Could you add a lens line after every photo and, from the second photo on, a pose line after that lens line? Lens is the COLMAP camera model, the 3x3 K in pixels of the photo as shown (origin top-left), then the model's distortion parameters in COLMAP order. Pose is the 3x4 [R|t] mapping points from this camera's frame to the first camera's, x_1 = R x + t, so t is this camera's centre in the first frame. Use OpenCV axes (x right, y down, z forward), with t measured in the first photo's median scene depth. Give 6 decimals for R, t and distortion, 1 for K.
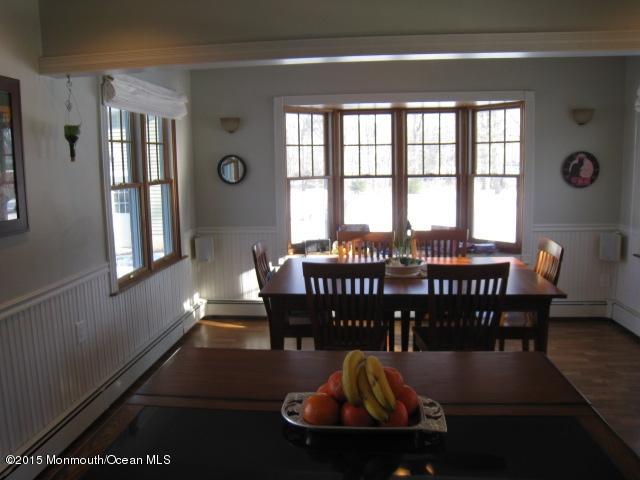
lens RADIAL K [[550.5, 0, 320.0], [0, 550.5, 240.0], [0, 0, 1]] dist [-0.154795, 0.126379]
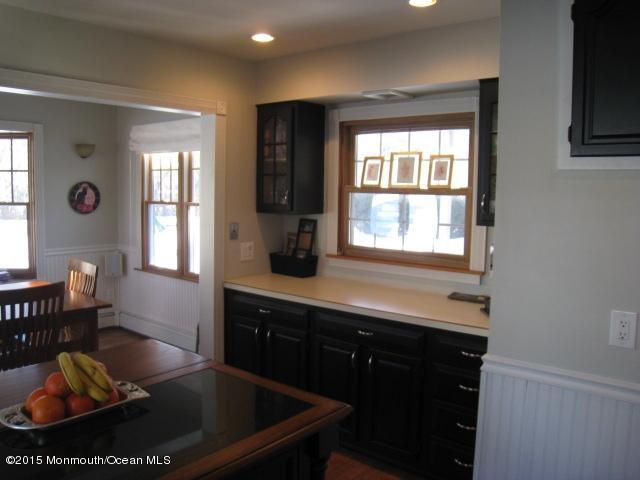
lens RADIAL K [[550.5, 0, 320.0], [0, 550.5, 240.0], [0, 0, 1]] dist [-0.154795, 0.126379]
pose [[0.555708, -0.046718, 0.830064, -0.178571], [0.089657, 0.995965, -0.003968, 0.005322], [-0.826529, 0.076626, 0.557654, -0.031281]]
